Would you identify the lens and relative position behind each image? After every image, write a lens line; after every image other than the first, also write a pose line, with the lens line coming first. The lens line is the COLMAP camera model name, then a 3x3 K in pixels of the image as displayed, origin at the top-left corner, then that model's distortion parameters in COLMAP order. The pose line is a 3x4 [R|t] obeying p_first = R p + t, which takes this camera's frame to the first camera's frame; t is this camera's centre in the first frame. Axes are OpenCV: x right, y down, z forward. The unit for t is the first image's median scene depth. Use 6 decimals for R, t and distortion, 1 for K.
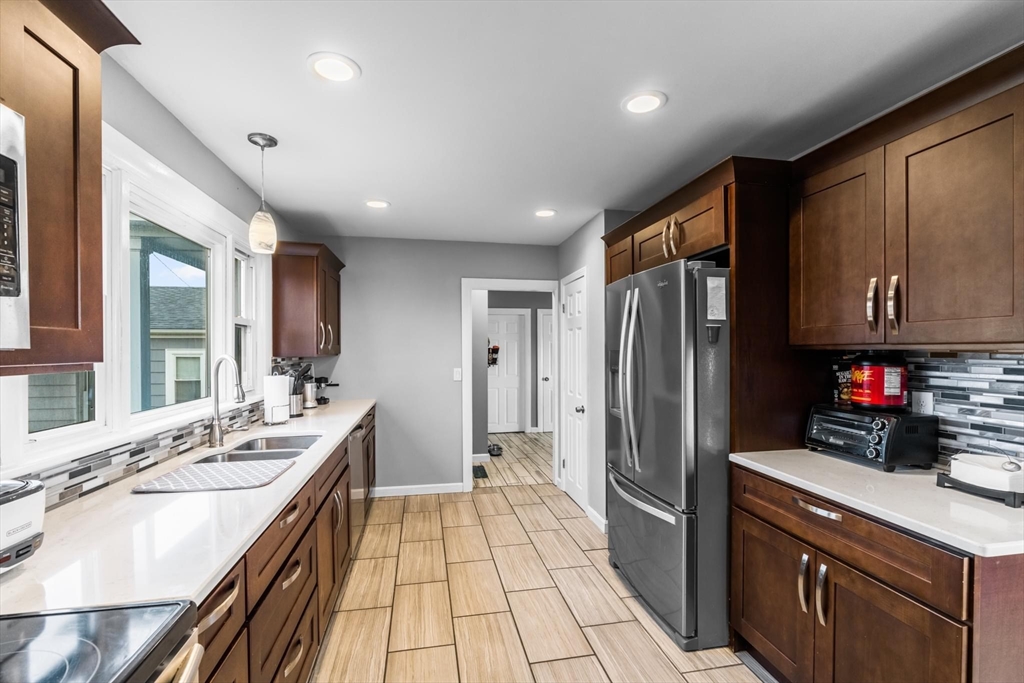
lens RADIAL K [[463.3, 0, 514.7], [0, 463.3, 356.2], [0, 0, 1]] dist [-0.007898, 0.002156]
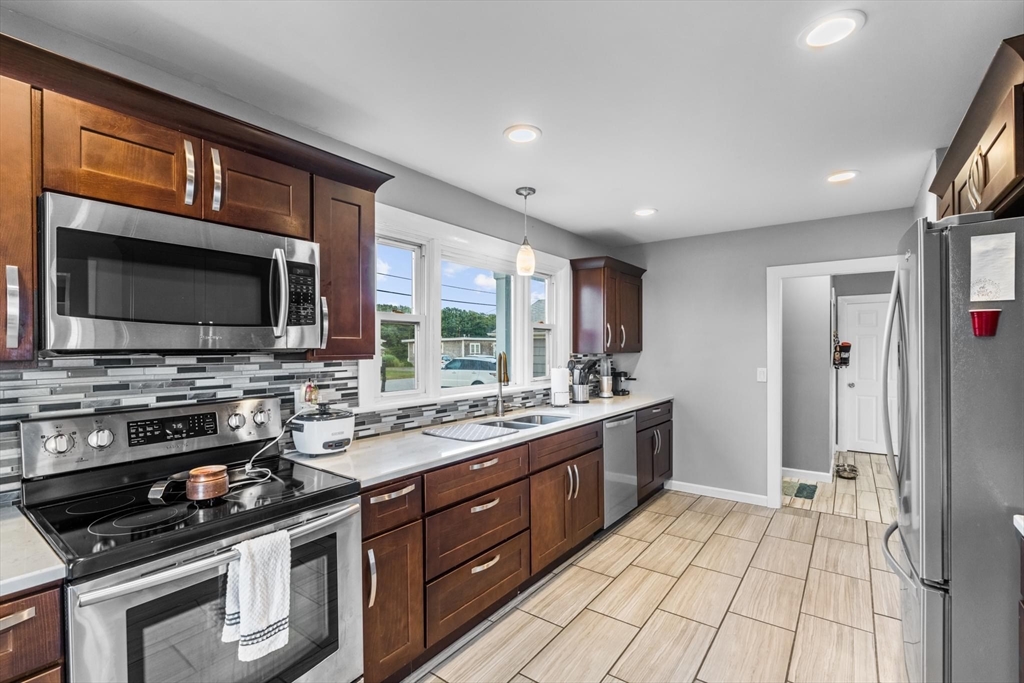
lens RADIAL K [[463.3, 0, 512.5], [0, 463.3, 351.3], [0, 0, 1]] dist [-0.007898, 0.002156]
pose [[0.671902, 0.005758, -0.740618, 0.413446], [-0.008933, 0.999960, -0.000329, -0.002797], [0.740586, 0.006837, 0.671927, 0.068191]]
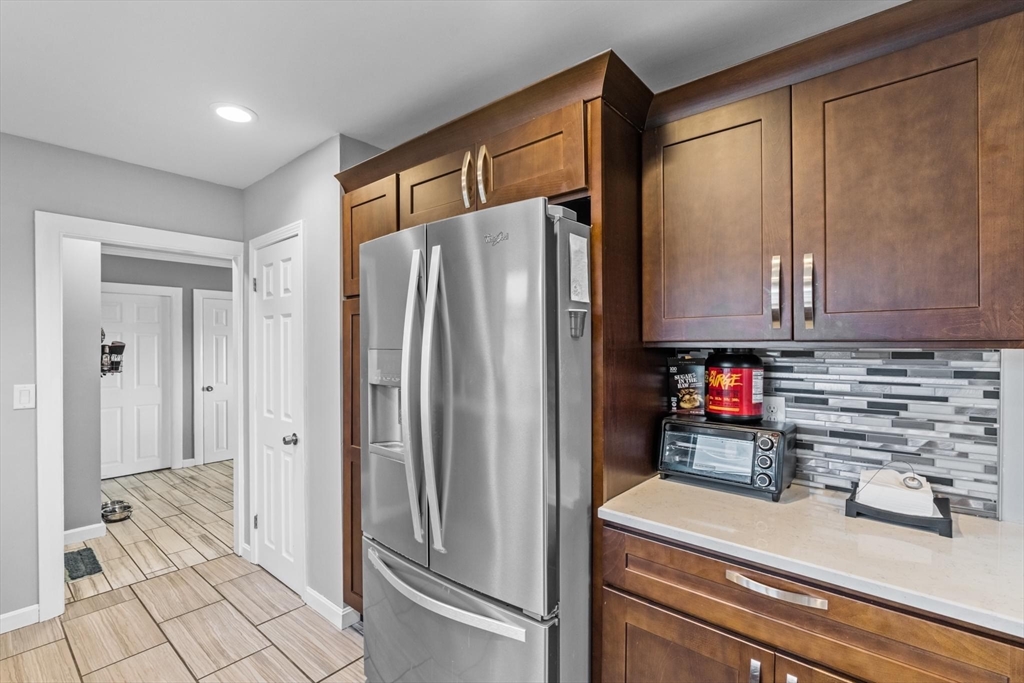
lens RADIAL K [[463.3, 0, 511.3], [0, 463.3, 346.2], [0, 0, 1]] dist [-0.007898, 0.002156]
pose [[0.781782, -0.000601, 0.623552, -0.035426], [0.009860, 0.999886, -0.011399, -0.009688], [-0.623474, 0.015060, 0.781699, 0.497086]]
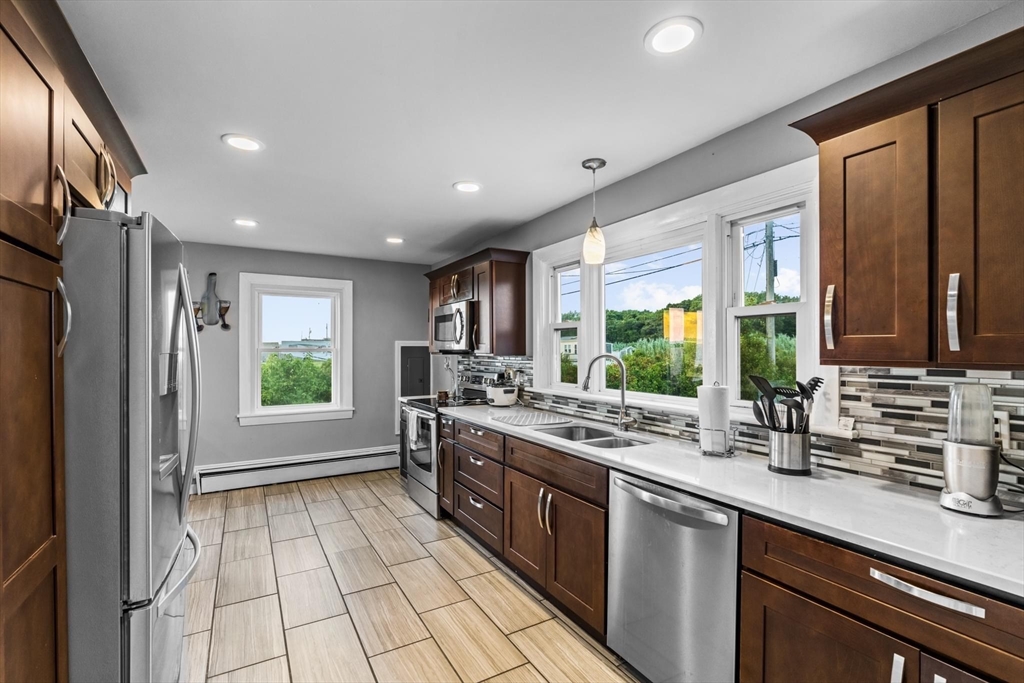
lens RADIAL K [[463.3, 0, 512.0], [0, 463.3, 353.9], [0, 0, 1]] dist [-0.007898, 0.002156]
pose [[-0.946068, 0.004430, -0.323939, 0.013162], [-0.003546, 0.999705, 0.024027, -0.029033], [0.323950, 0.023880, -0.945773, 1.949230]]
